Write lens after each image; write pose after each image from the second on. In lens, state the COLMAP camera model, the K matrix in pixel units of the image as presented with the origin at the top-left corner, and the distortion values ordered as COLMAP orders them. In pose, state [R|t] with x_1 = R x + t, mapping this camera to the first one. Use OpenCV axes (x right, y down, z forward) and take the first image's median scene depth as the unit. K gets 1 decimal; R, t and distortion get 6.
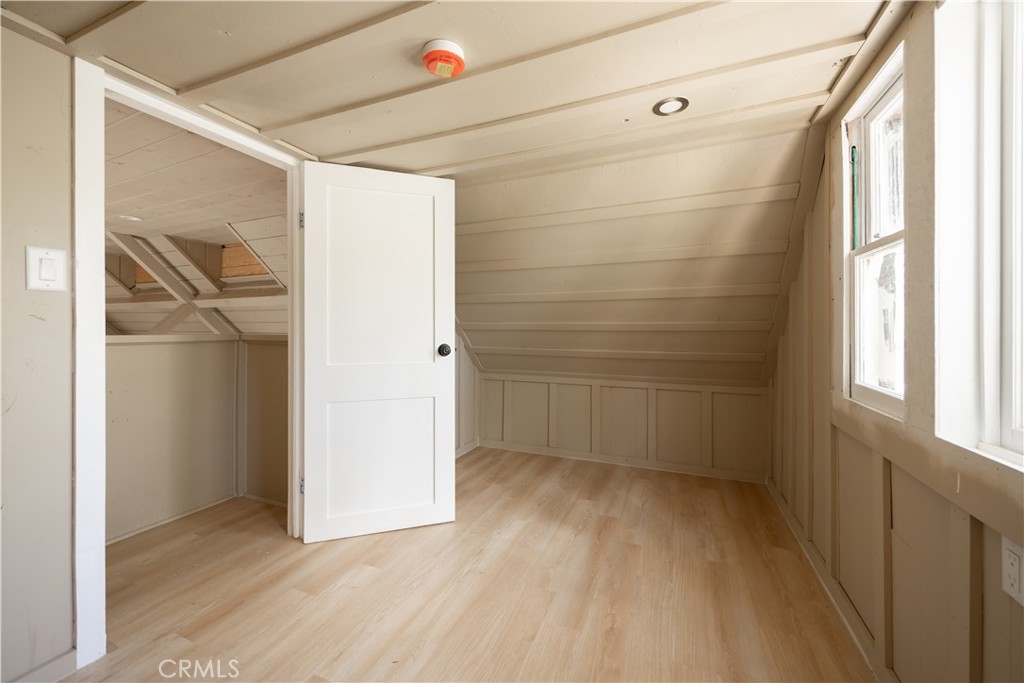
lens RADIAL K [[416.0, 0, 495.8], [0, 416.0, 326.4], [0, 0, 1]] dist [0.000839, 0.000217]
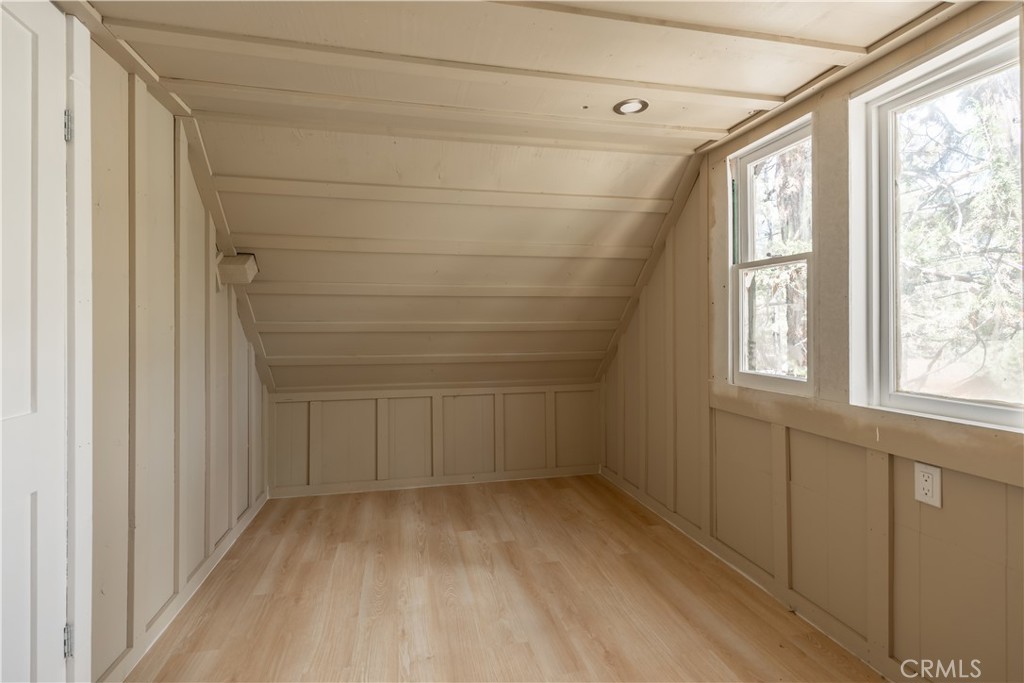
lens RADIAL K [[489.5, 0, 513.3], [0, 489.5, 321.5], [0, 0, 1]] dist [-0.002419, -0.000361]
pose [[0.792467, 0.001206, 0.609913, -0.376339], [0.004450, 0.999960, -0.007759, -0.003014], [-0.609898, 0.008863, 0.792430, 0.174925]]
